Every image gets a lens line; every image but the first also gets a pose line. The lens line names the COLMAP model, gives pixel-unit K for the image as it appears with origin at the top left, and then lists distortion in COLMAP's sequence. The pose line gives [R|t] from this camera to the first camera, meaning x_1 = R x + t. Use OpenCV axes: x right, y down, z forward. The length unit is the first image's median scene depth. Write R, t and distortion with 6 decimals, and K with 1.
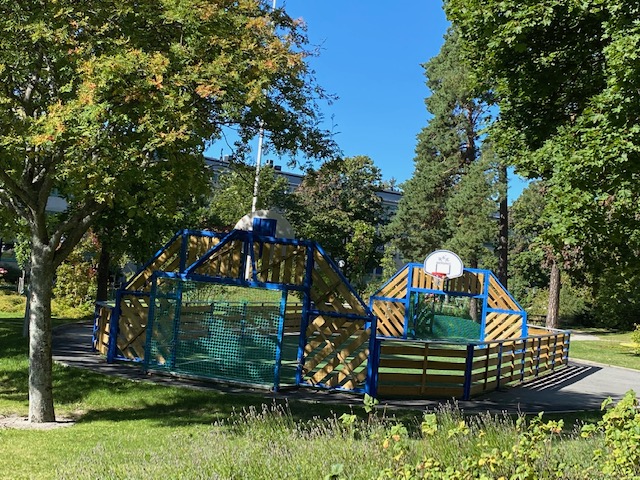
lens RADIAL K [[1009.8, 0, 319.8], [0, 1009.8, 239.6], [0, 0, 1]] dist [0.112058, 0.000000]
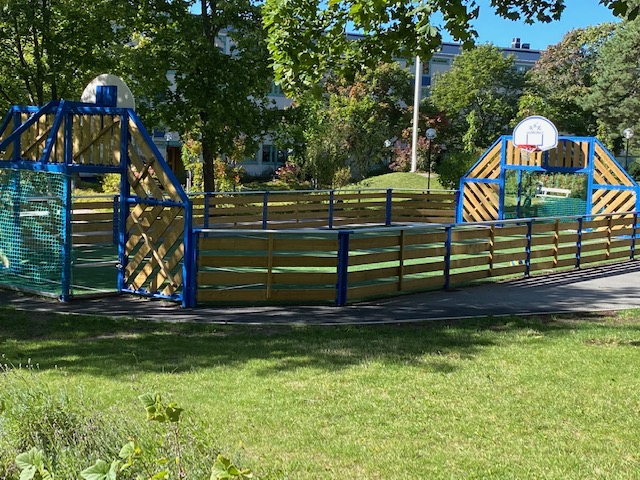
lens RADIAL K [[1009.8, 0, 320.6], [0, 1009.8, 240.4], [0, 0, 1]] dist [0.112058, 0.000000]
pose [[0.956097, -0.033209, -0.291164, 0.193154], [0.063705, 0.993351, 0.095891, 0.020159], [0.286044, -0.110230, 0.951855, 0.156102]]
